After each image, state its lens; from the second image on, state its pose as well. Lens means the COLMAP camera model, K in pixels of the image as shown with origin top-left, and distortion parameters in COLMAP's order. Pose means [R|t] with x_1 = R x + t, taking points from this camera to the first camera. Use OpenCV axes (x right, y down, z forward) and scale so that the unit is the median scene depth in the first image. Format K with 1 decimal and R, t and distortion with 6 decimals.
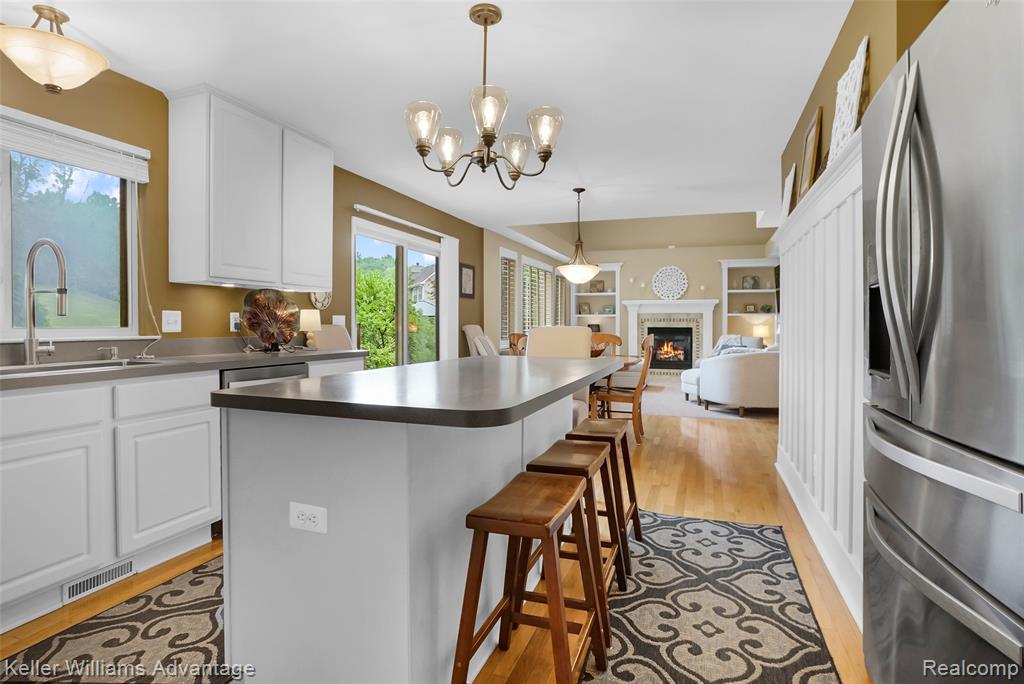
lens RADIAL K [[528.8, 0, 510.6], [0, 528.8, 324.6], [0, 0, 1]] dist [-0.054139, 0.032218]
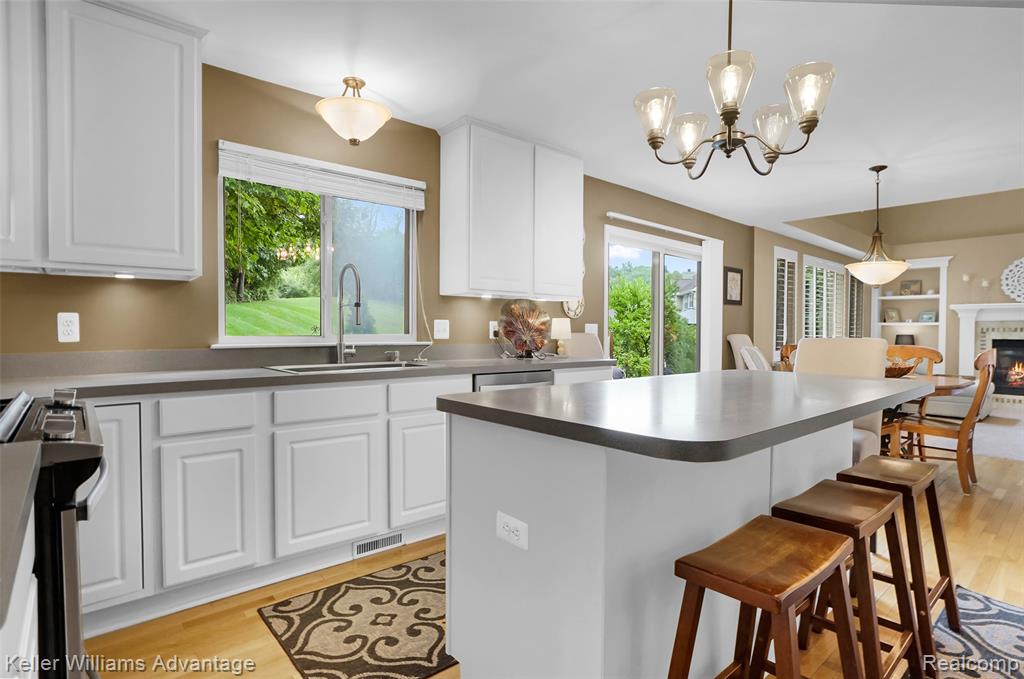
lens RADIAL K [[524.6, 0, 512.0], [0, 524.6, 339.5], [0, 0, 1]] dist [-0.045338, 0.024432]
pose [[0.875924, 0.013305, -0.482265, 0.046117], [-0.006963, 0.999864, 0.014937, -0.002909], [0.482398, -0.009726, 0.875898, 0.077008]]
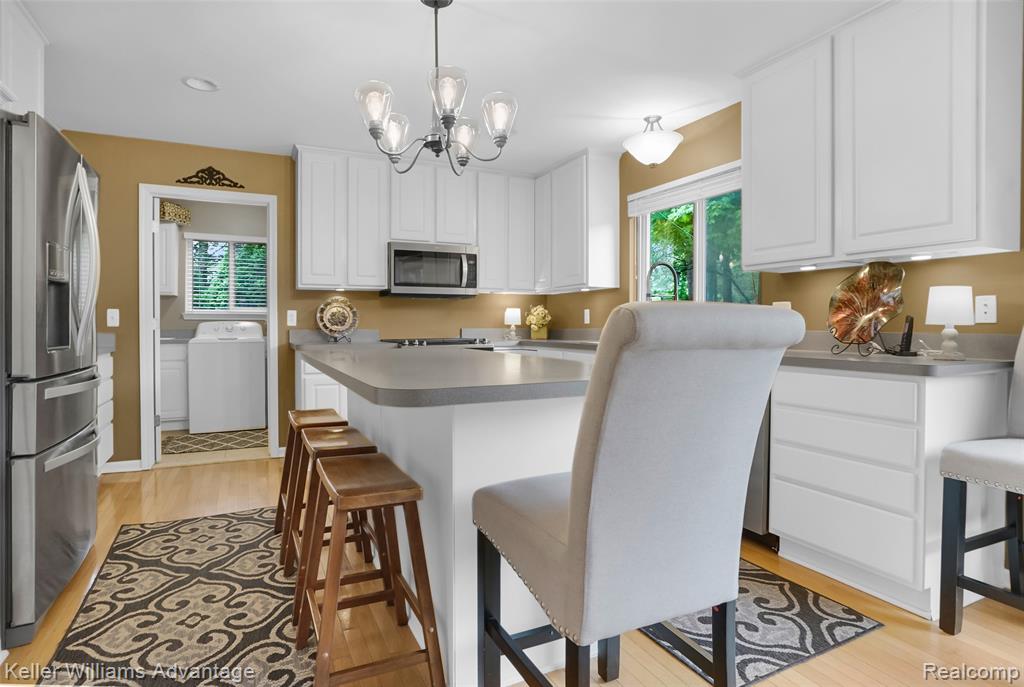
lens RADIAL K [[528.8, 0, 510.6], [0, 528.8, 326.1], [0, 0, 1]] dist [-0.054139, 0.032218]
pose [[-0.678494, 0.006213, -0.734579, 0.500321], [0.000975, 0.999971, 0.007556, 0.012893], [0.734605, 0.004411, -0.678481, 1.529575]]
